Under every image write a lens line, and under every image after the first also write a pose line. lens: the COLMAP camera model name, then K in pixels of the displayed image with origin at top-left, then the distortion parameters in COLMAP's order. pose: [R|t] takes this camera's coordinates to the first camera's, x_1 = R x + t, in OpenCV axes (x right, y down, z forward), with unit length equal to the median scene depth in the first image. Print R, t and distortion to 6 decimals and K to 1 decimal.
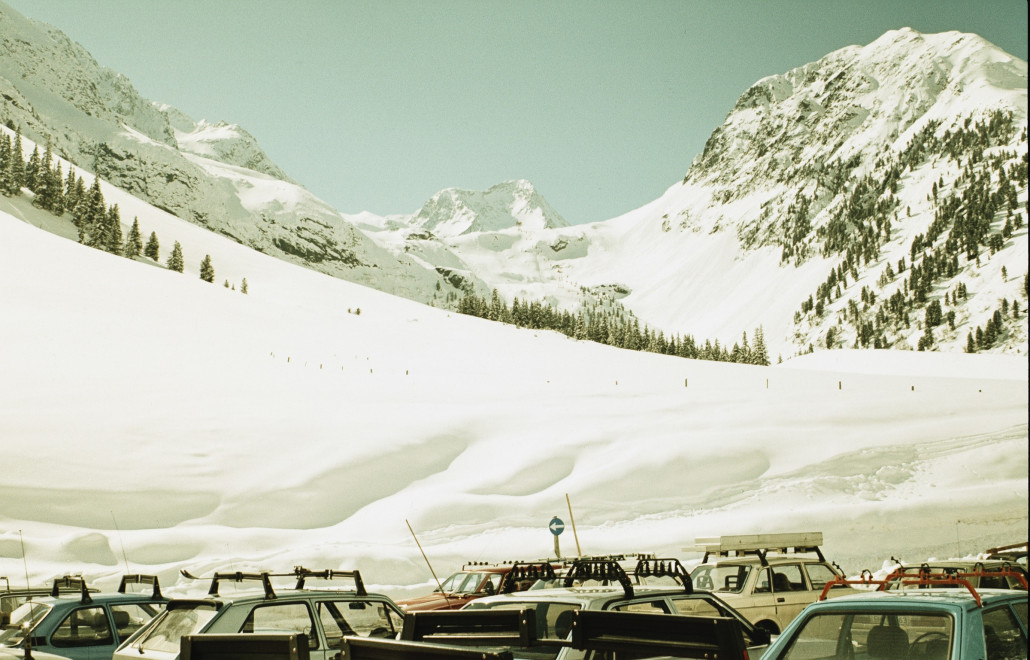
lens RADIAL K [[1357.8, 0, 515.0], [0, 1357.8, 330.0], [0, 0, 1]] dist [-0.093638, -0.037412]
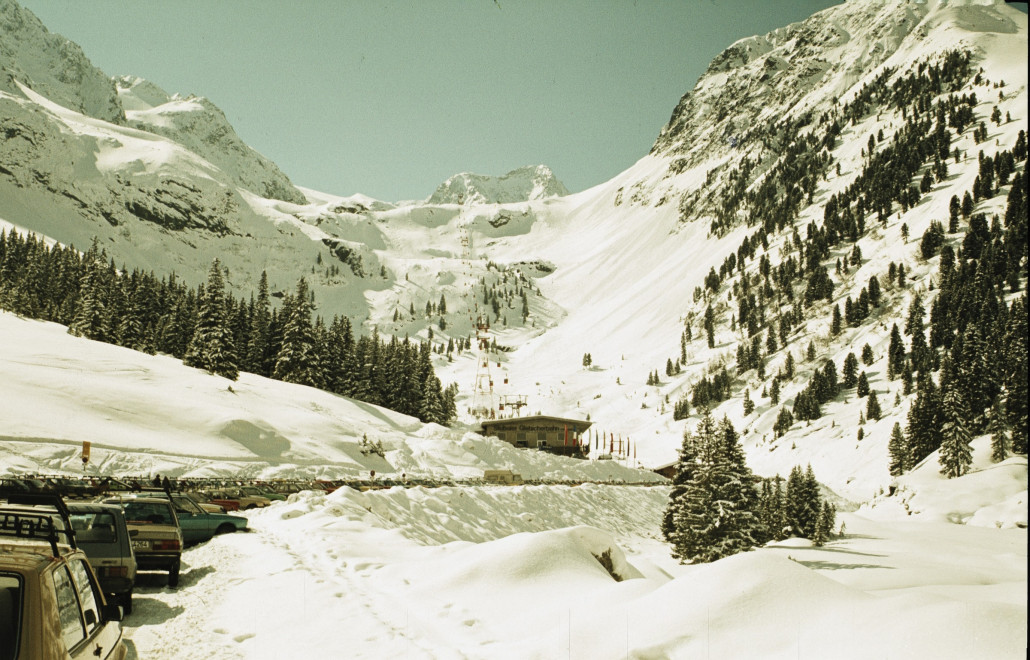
lens RADIAL K [[1357.8, 0, 515.0], [0, 1357.8, 330.0], [0, 0, 1]] dist [-0.093638, -0.037412]
pose [[0.998774, 0.012303, -0.047953, 0.107054], [-0.012152, 0.999920, 0.003450, 0.008603], [0.047991, -0.002863, 0.998844, 0.125169]]
